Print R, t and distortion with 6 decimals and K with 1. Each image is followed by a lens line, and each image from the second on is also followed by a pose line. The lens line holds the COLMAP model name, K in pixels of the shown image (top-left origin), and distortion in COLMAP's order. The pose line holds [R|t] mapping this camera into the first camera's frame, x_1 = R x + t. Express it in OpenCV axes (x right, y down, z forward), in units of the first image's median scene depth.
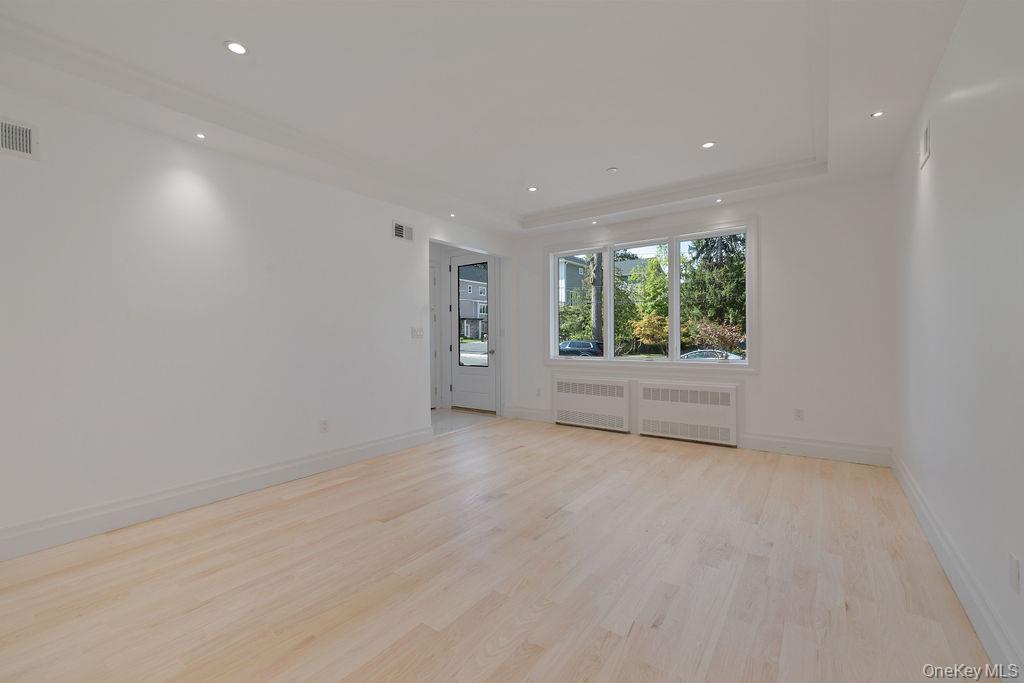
lens RADIAL K [[428.3, 0, 508.5], [0, 428.3, 337.6], [0, 0, 1]] dist [0.002571, 0.001244]
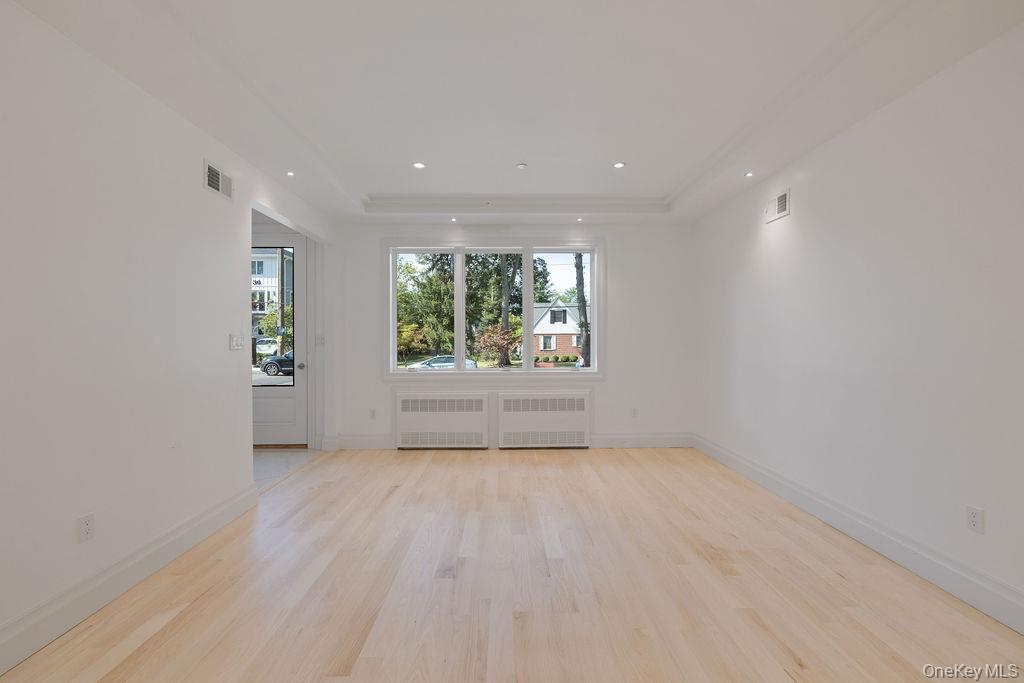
lens RADIAL K [[428.3, 0, 508.9], [0, 428.3, 341.2], [0, 0, 1]] dist [0.002571, 0.001244]
pose [[0.801165, 0.003010, 0.598436, -0.249856], [0.000395, 0.999984, -0.005558, -0.008787], [-0.598444, 0.004689, 0.801151, 0.216640]]
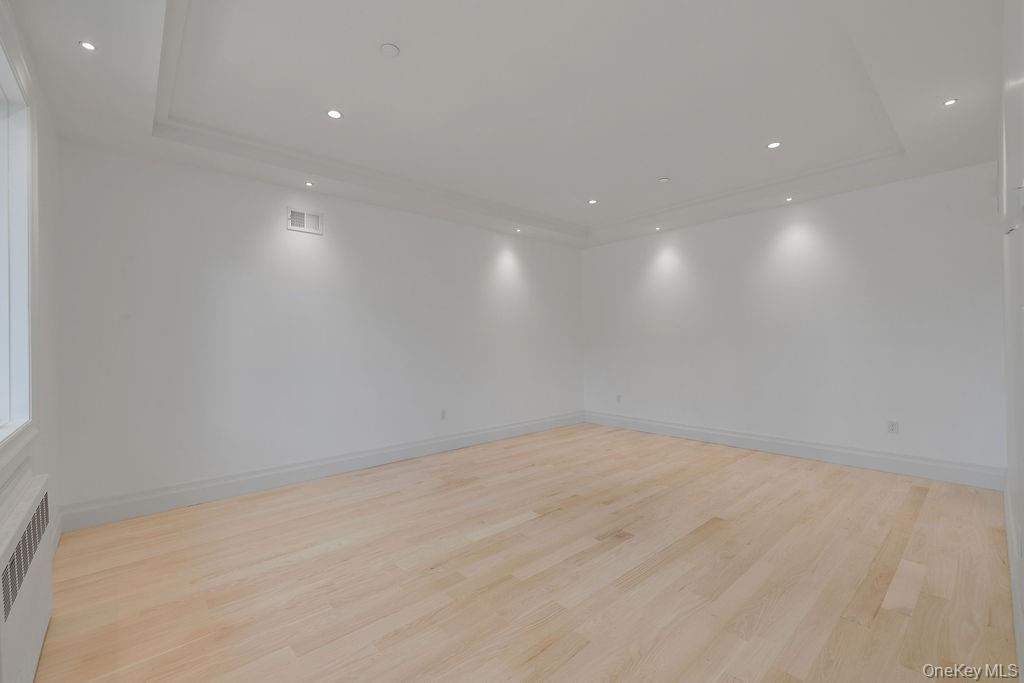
lens RADIAL K [[428.3, 0, 506.3], [0, 428.3, 343.5], [0, 0, 1]] dist [0.002571, 0.001244]
pose [[-0.976867, 0.018784, 0.213023, -0.010976], [0.020643, 0.999766, 0.006504, -0.007383], [-0.212851, 0.010751, -0.977025, 1.149768]]
